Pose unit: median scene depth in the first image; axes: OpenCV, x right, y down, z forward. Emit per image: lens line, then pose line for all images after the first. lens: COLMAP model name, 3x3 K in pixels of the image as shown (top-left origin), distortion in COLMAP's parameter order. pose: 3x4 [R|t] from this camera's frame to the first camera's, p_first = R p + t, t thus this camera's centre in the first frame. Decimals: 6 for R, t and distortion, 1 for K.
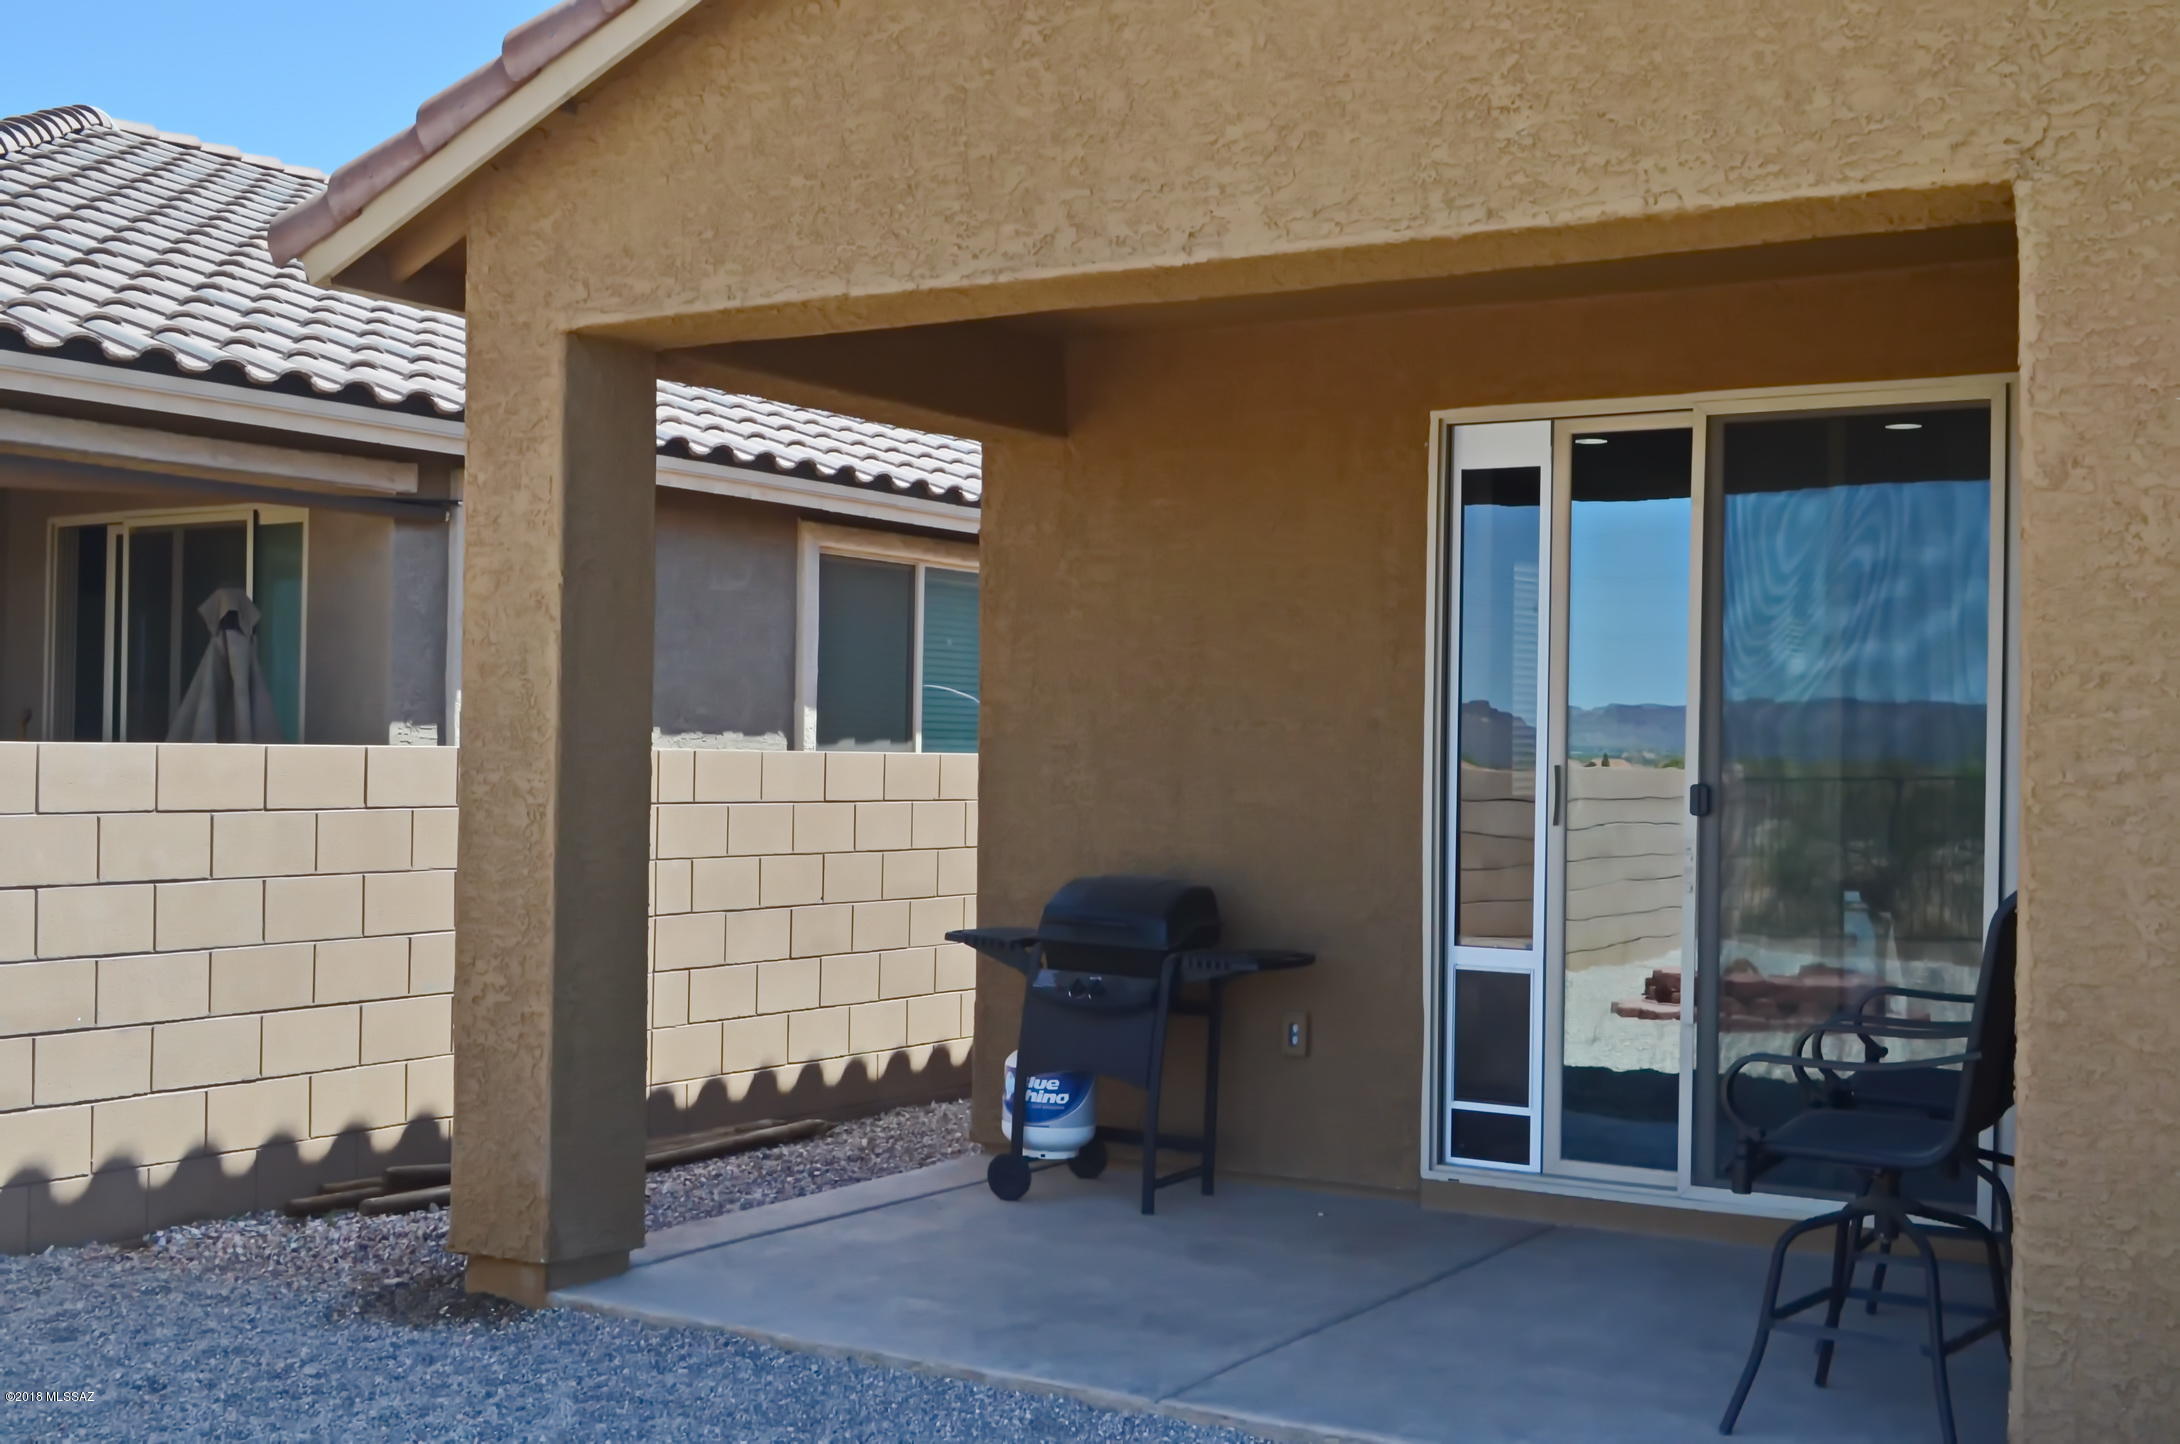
lens RADIAL K [[2546.7, 0, 1079.5], [0, 2546.7, 717.5], [0, 0, 1]] dist [-0.016363, 0.000000]
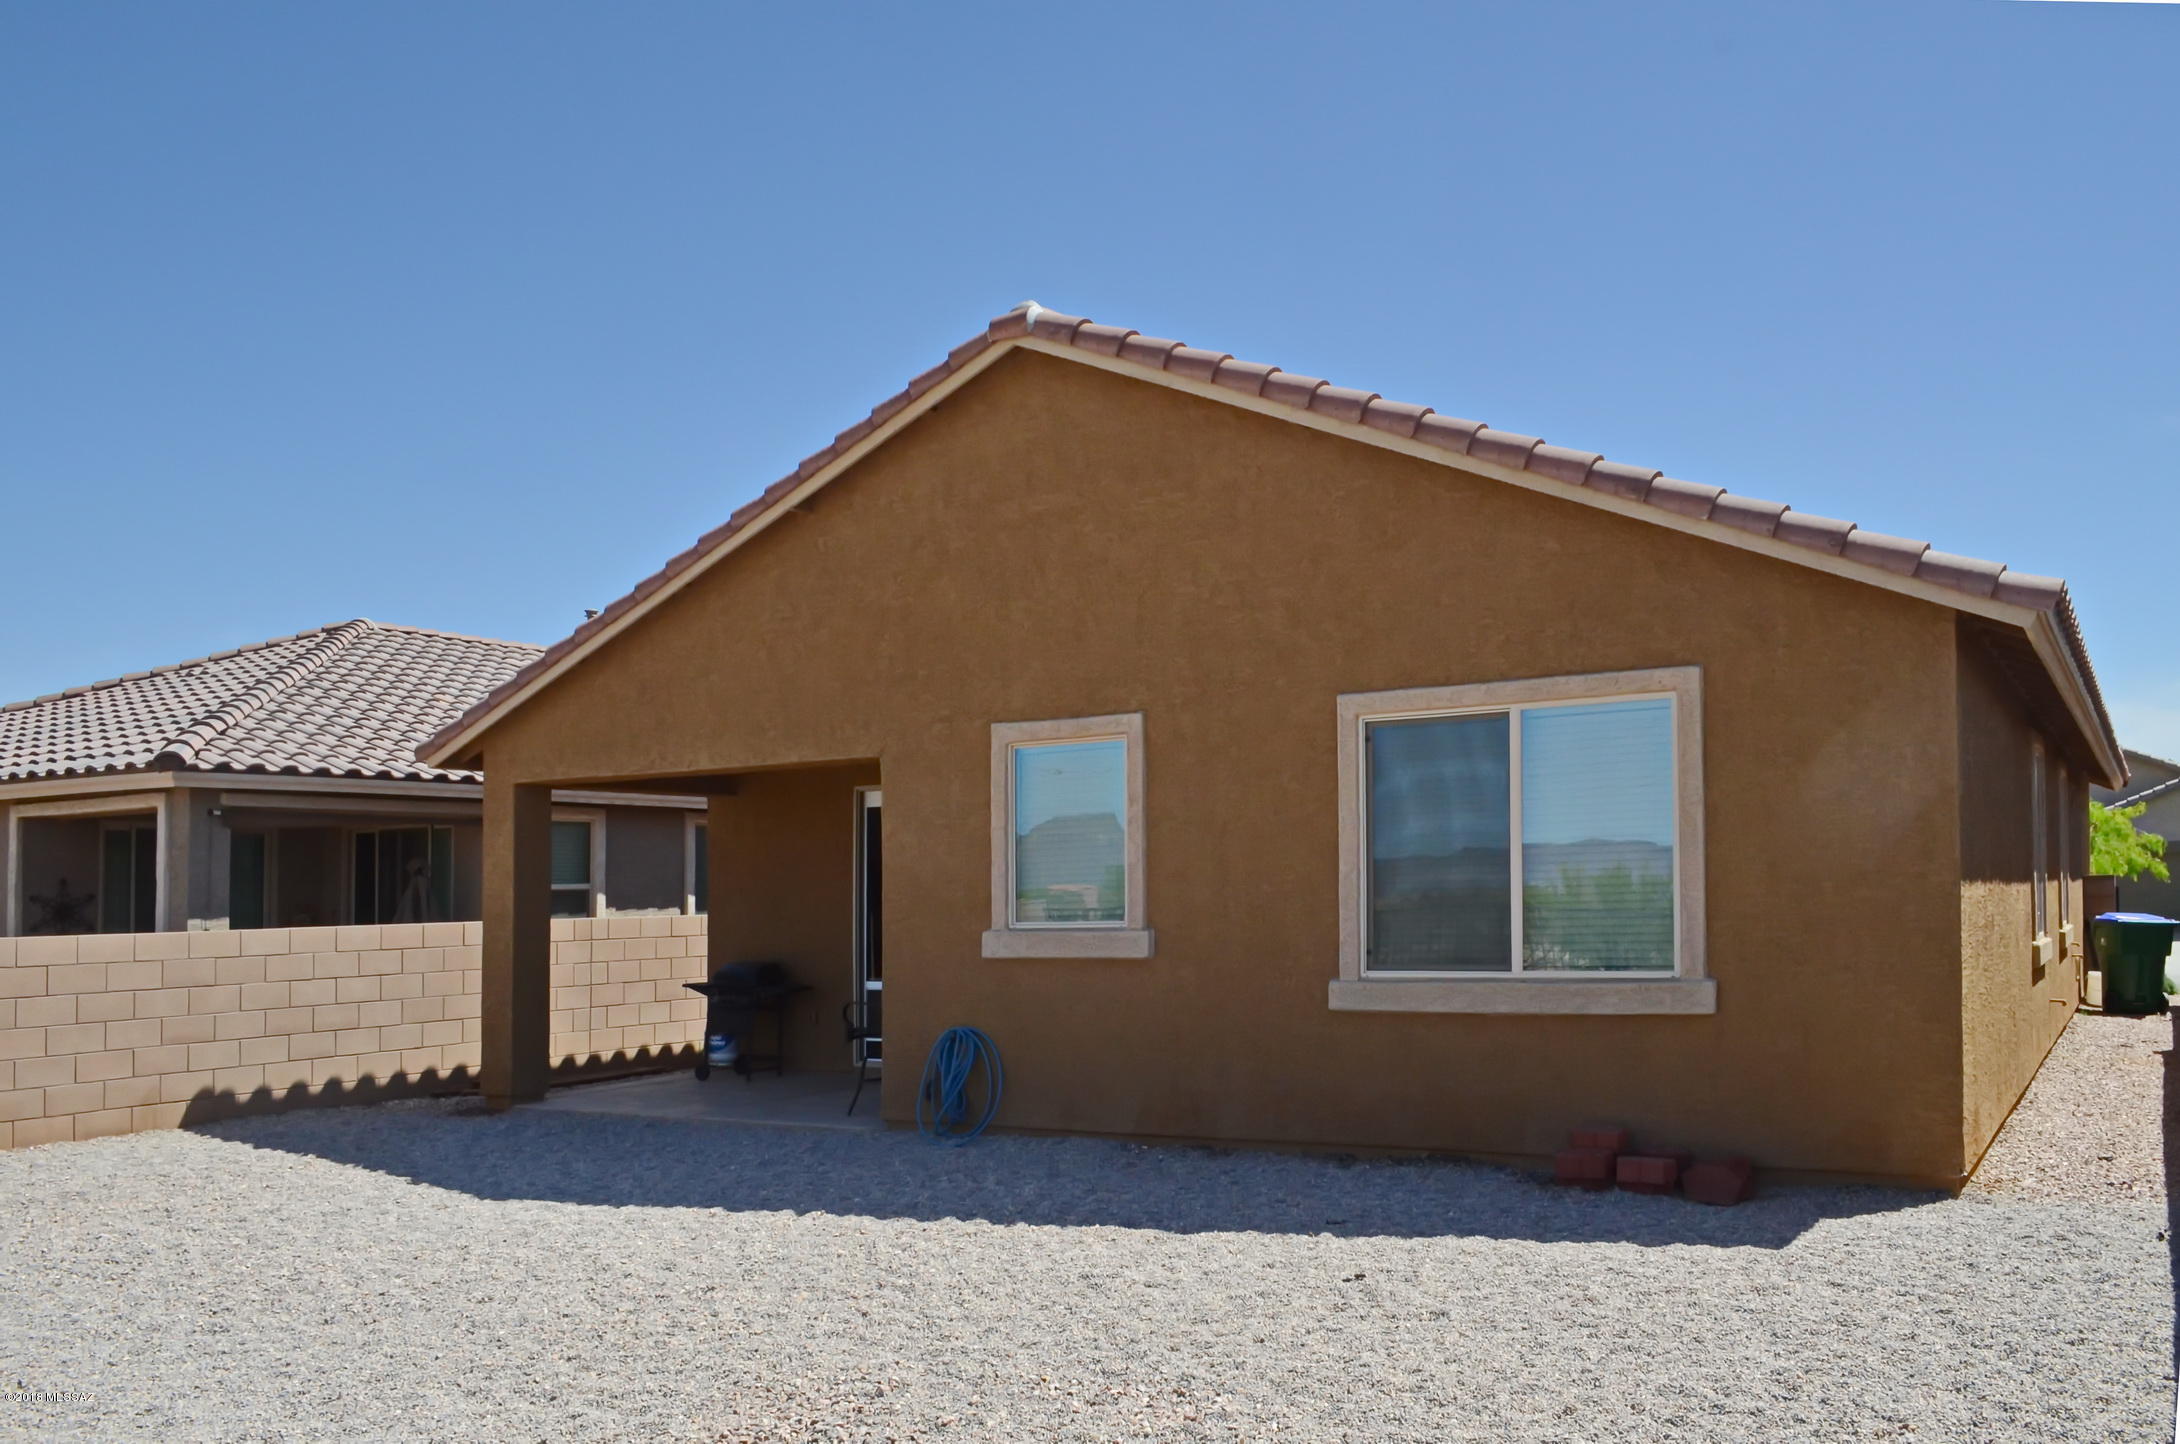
lens RADIAL K [[1732.6, 0, 1193.3], [0, 1732.6, 769.3], [0, 0, 1]] dist [-0.020470, 0.017430]
pose [[0.997234, -0.032611, 0.066783, 0.454227], [0.036390, 0.997757, -0.056179, -0.024810], [-0.064801, 0.058454, 0.996185, -1.069333]]
